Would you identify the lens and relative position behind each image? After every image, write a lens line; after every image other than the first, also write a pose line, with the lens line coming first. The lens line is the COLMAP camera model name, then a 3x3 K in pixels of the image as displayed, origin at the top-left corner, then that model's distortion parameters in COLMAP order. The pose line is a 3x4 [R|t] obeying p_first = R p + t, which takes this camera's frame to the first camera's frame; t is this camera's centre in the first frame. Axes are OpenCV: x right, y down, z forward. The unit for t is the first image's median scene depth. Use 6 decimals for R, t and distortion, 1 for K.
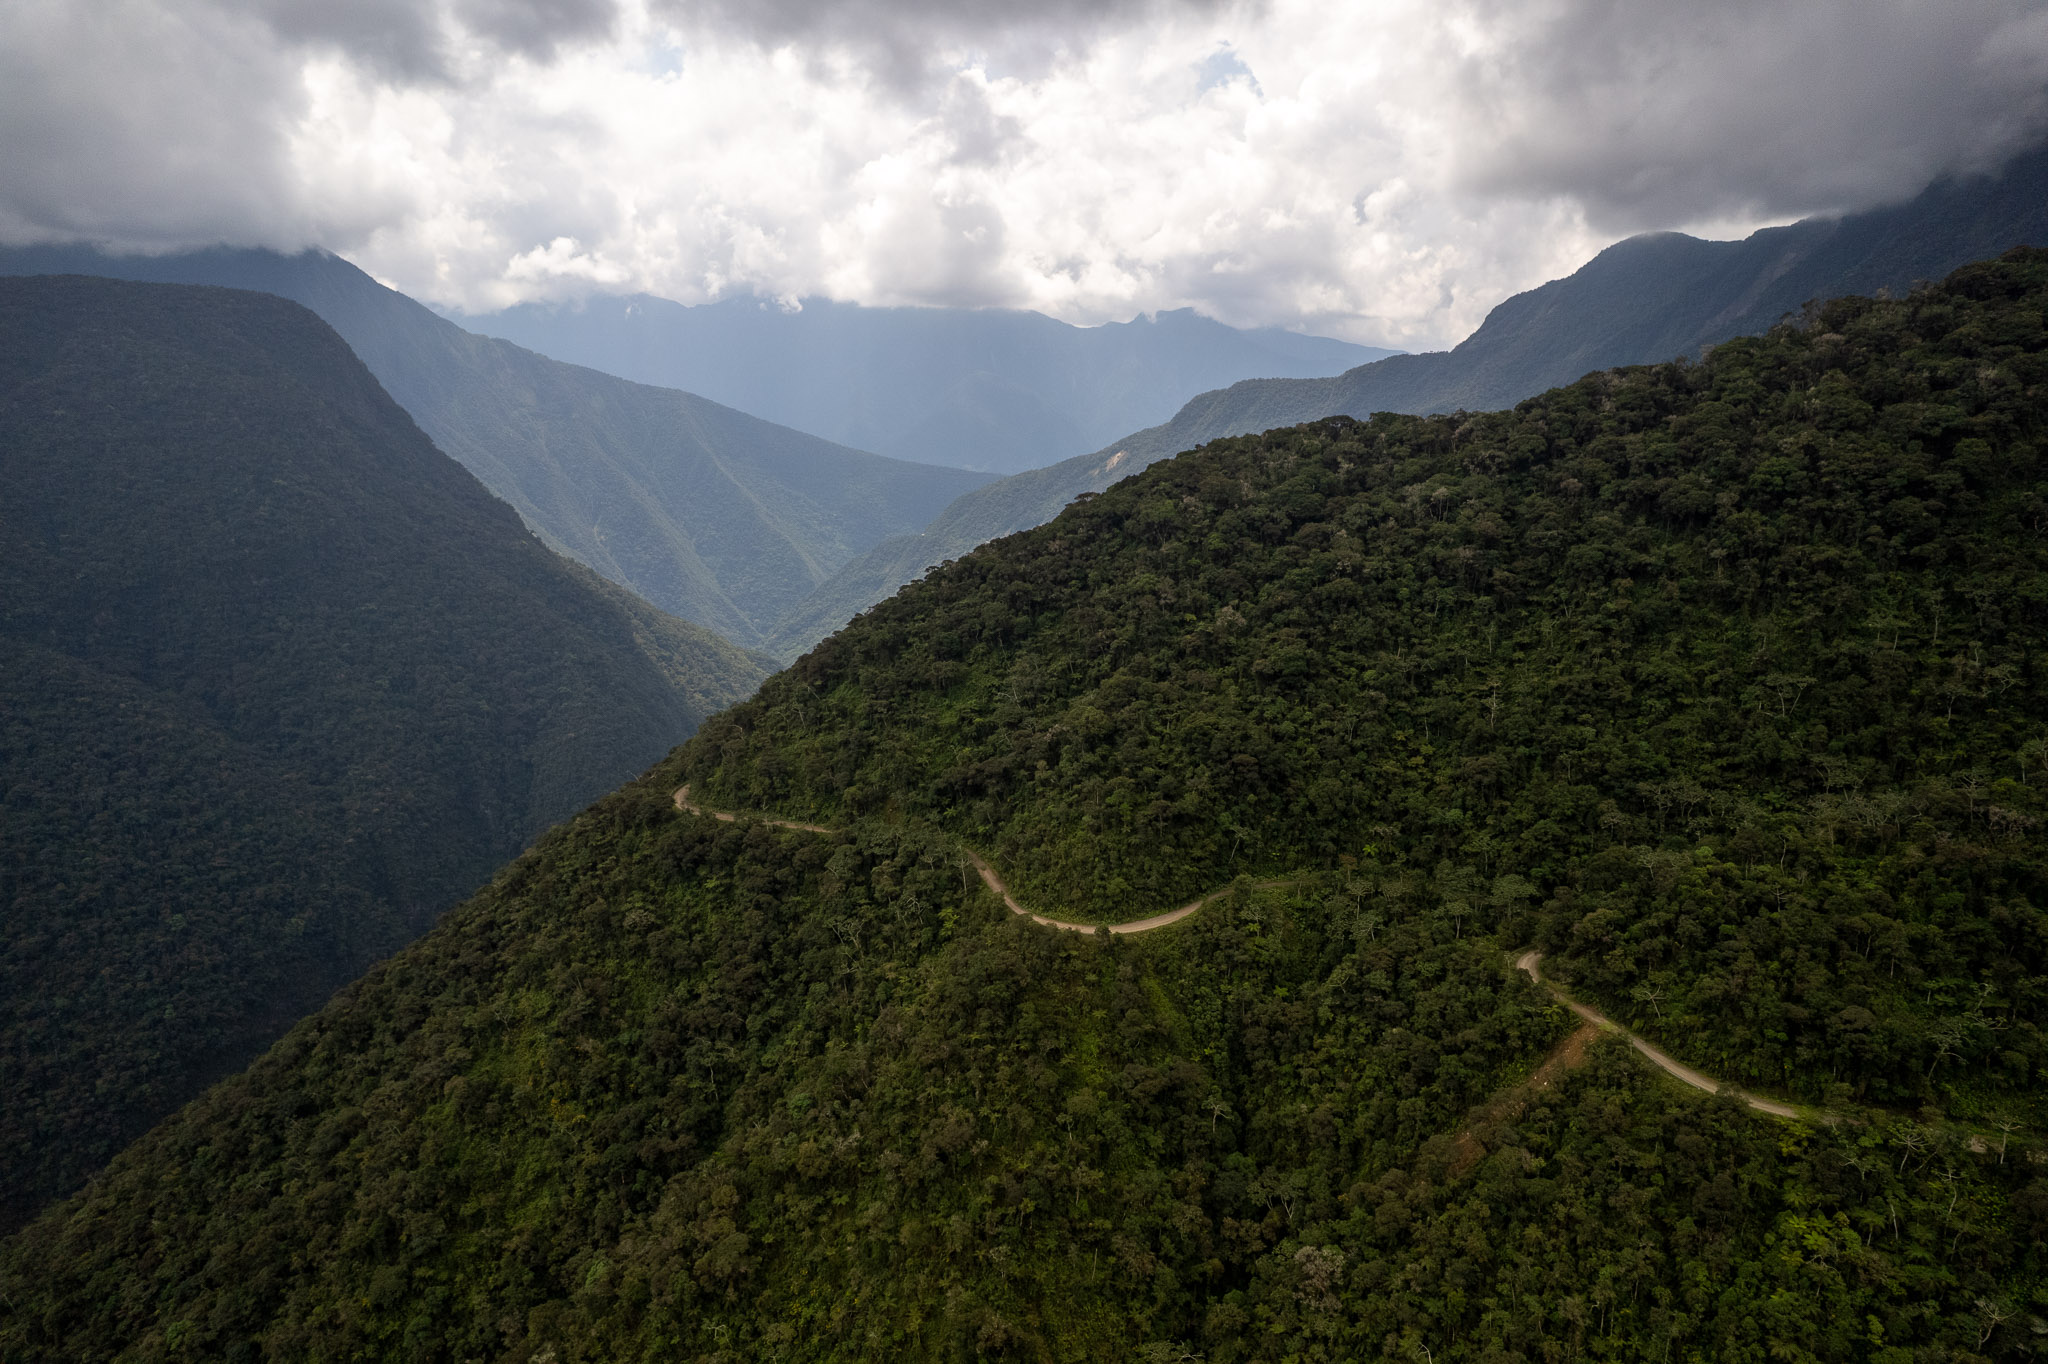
lens RADIAL K [[1311.0, 0, 1021.2], [0, 1311.0, 677.3], [0, 0, 1]] dist [-0.004564, 0.030130]
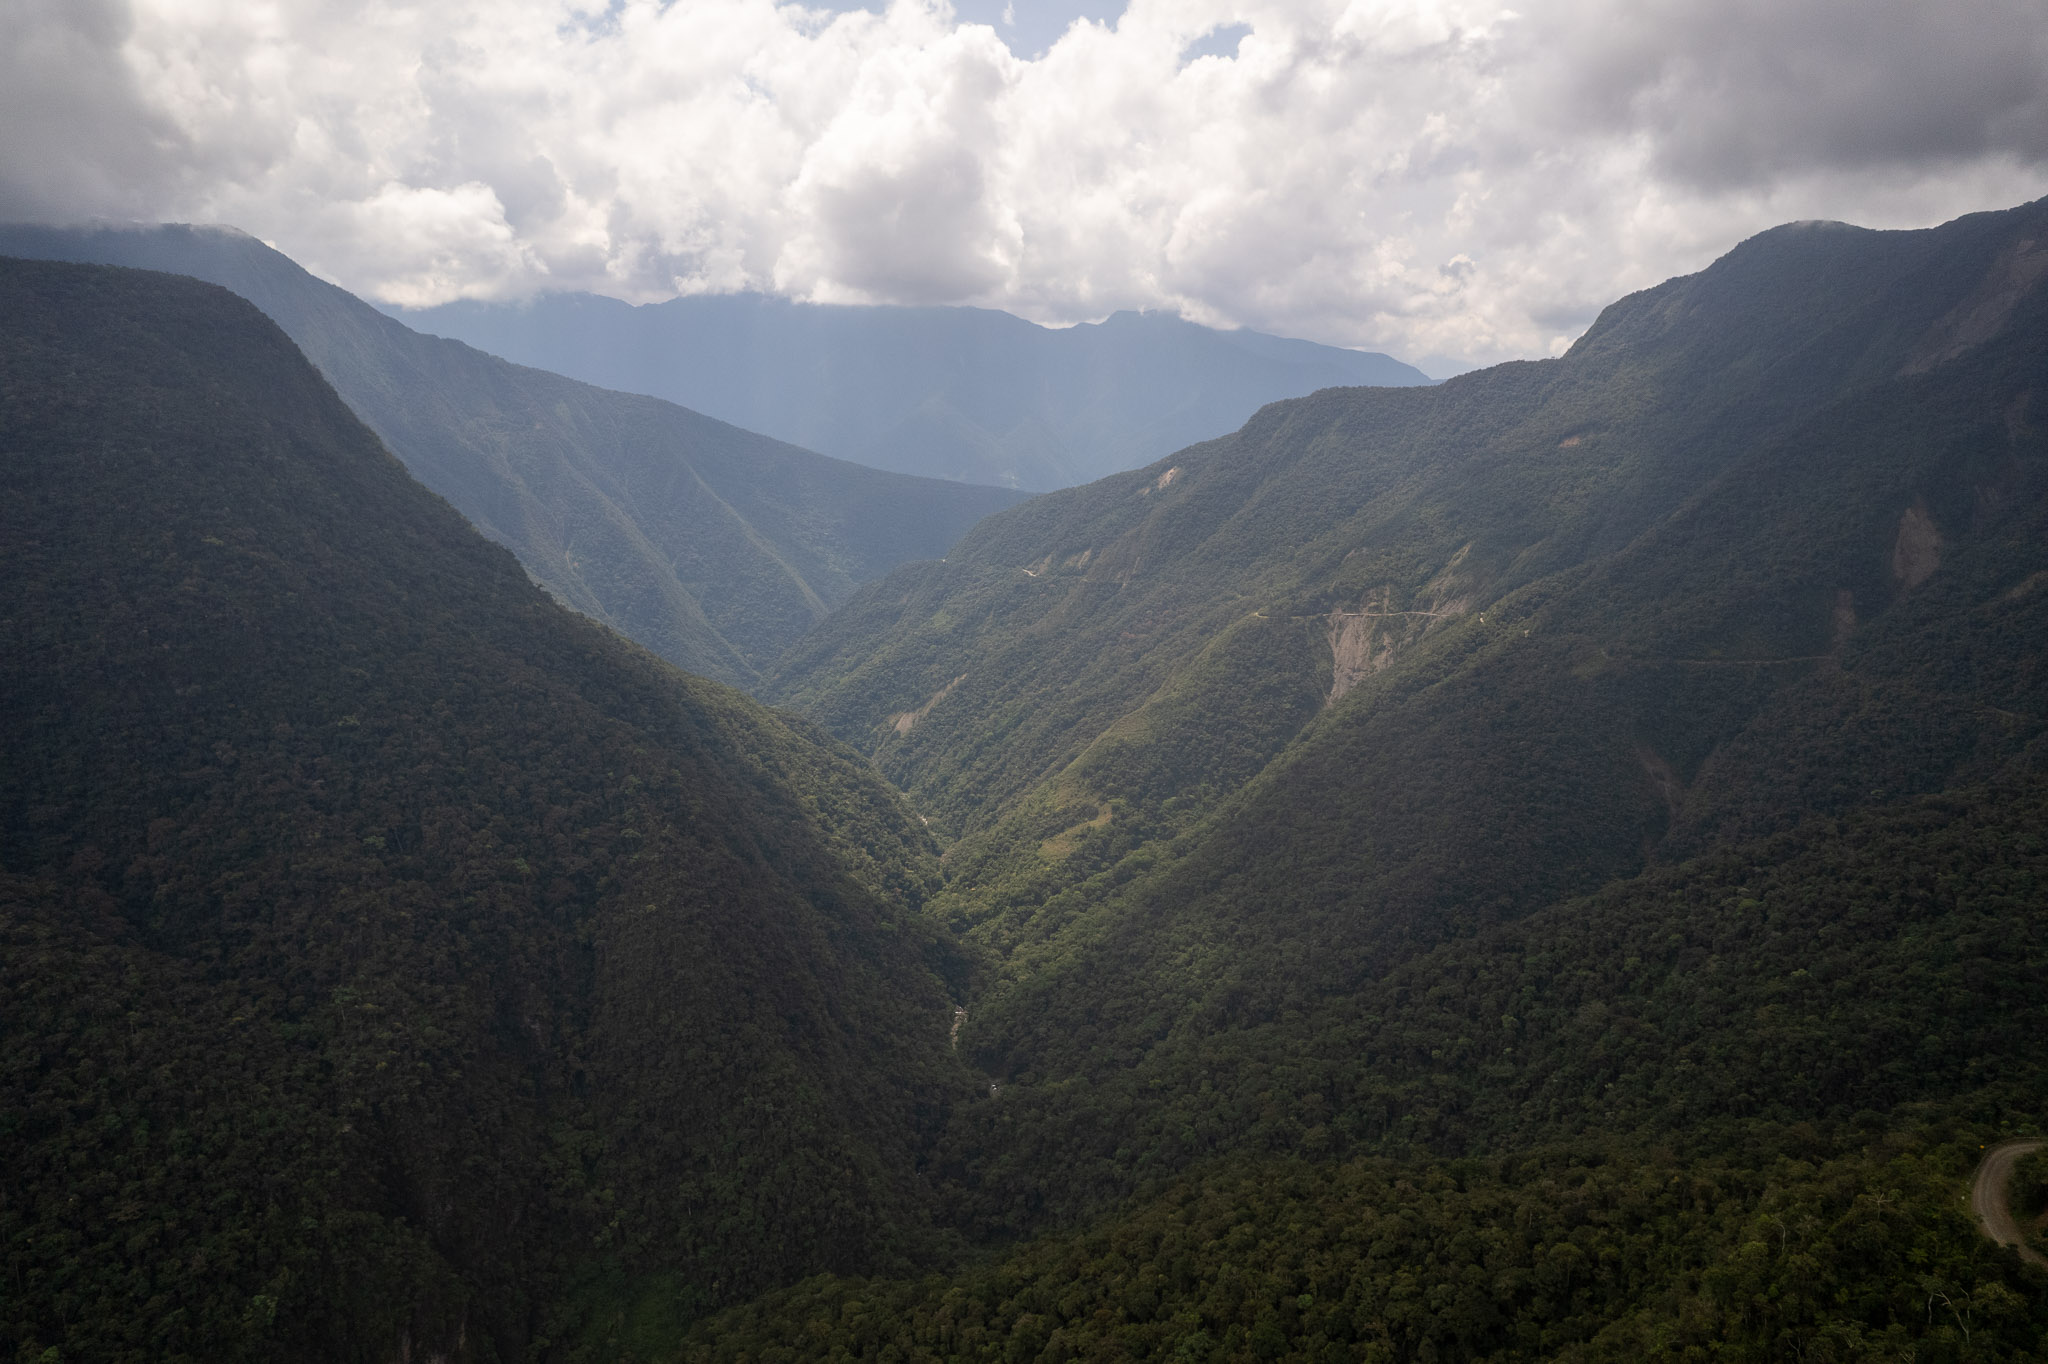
lens RADIAL K [[1311.0, 0, 1034.4], [0, 1311.0, 681.5], [0, 0, 1]] dist [-0.004564, 0.030130]
pose [[0.998323, -0.011231, 0.056789, -0.172290], [0.011148, 0.999936, 0.001765, -0.072405], [-0.056806, -0.001129, 0.998385, 0.281869]]
